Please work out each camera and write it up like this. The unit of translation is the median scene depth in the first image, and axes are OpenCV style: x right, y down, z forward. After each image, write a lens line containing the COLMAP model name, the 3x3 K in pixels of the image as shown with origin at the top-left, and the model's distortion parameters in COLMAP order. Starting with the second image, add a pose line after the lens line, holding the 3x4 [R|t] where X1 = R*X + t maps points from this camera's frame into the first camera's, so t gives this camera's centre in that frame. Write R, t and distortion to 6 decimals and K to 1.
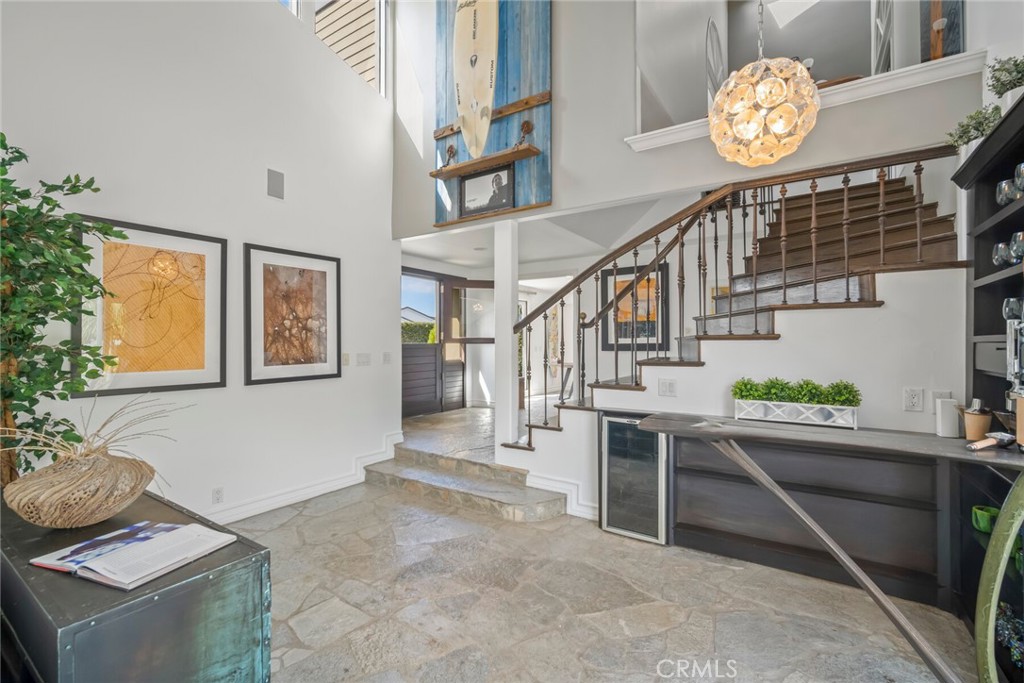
lens RADIAL K [[449.7, 0, 508.8], [0, 449.7, 339.1], [0, 0, 1]] dist [-0.008961, 0.000598]
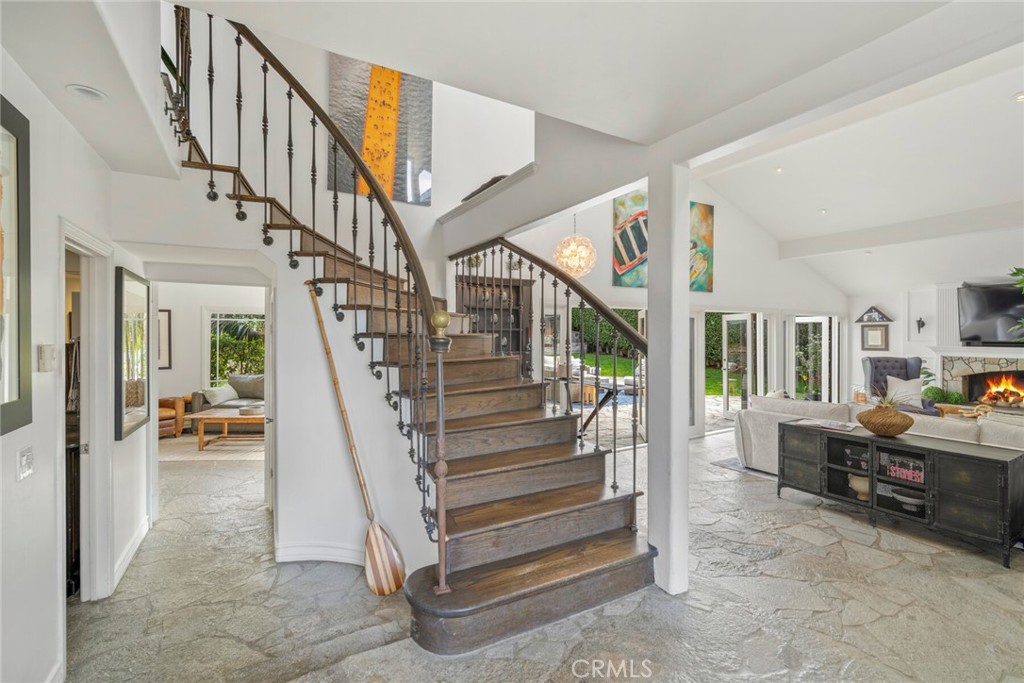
lens RADIAL K [[466.2, 0, 510.4], [0, 466.2, 335.1], [0, 0, 1]] dist [-0.007935, 0.001170]
pose [[-0.899087, 0.000970, 0.437768, -0.151436], [0.000077, 0.999998, -0.002057, -0.076984], [-0.437769, -0.001816, -0.899085, 2.693619]]
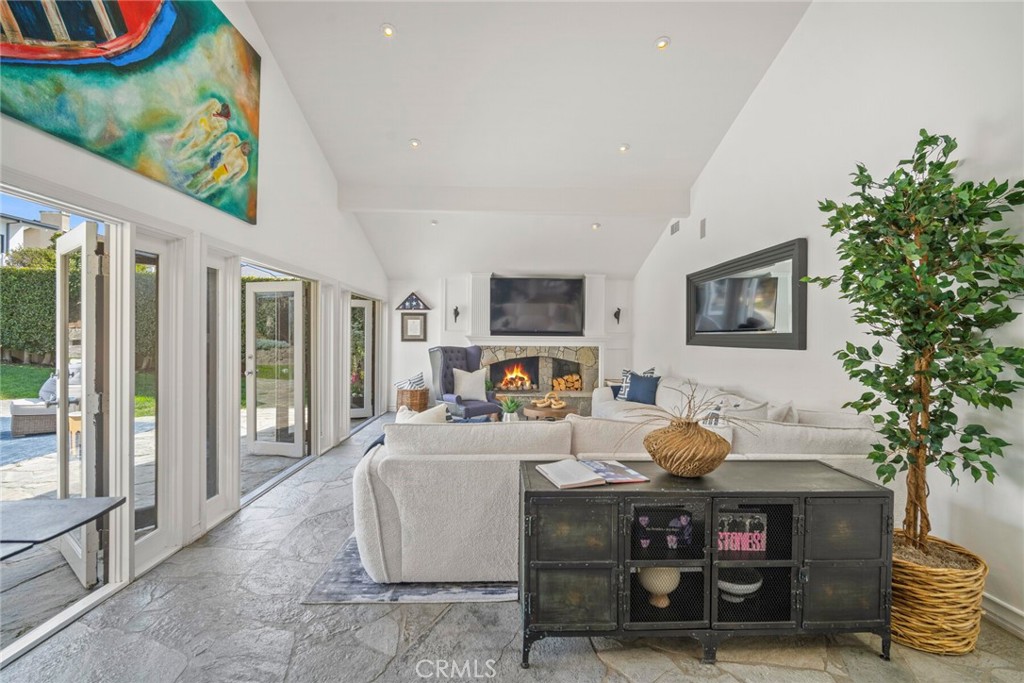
lens RADIAL K [[449.0, 0, 517.3], [0, 449.0, 339.0], [0, 0, 1]] dist [-0.012098, 0.003878]
pose [[-0.809119, -0.002696, -0.587639, 0.151639], [-0.004824, 0.999986, 0.002055, 0.009764], [0.587625, 0.004498, -0.809121, 1.172168]]
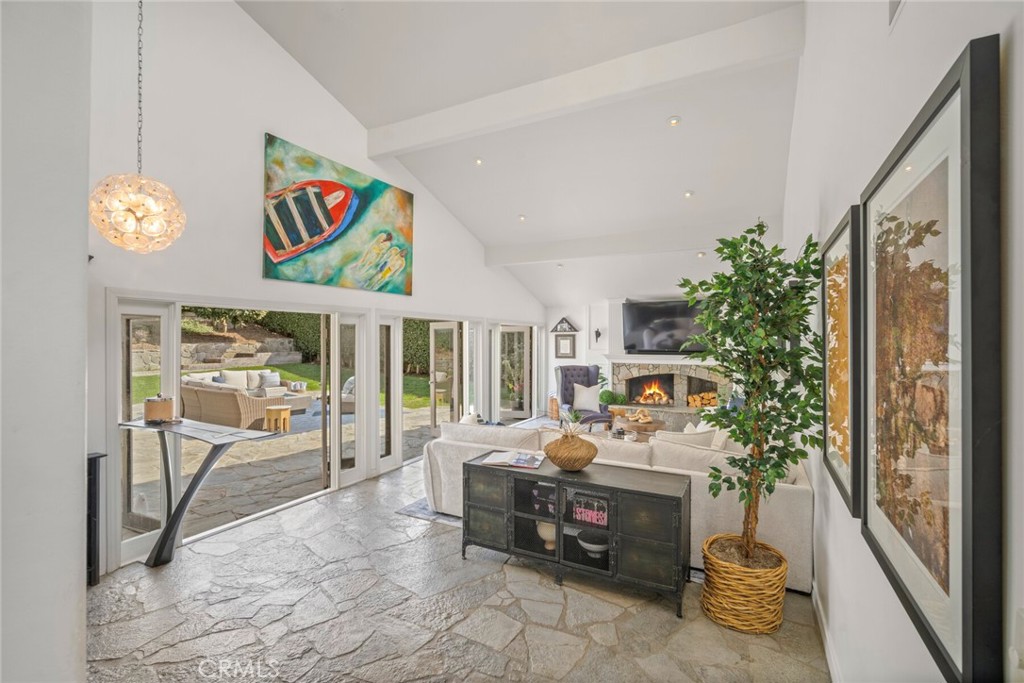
lens RADIAL K [[456.4, 0, 520.0], [0, 456.4, 339.9], [0, 0, 1]] dist [-0.011937, 0.000060]
pose [[-0.994032, 0.000919, -0.109088, -0.320386], [0.001240, 0.999995, -0.002871, -0.108118], [0.109085, -0.002989, -0.994028, 1.990075]]
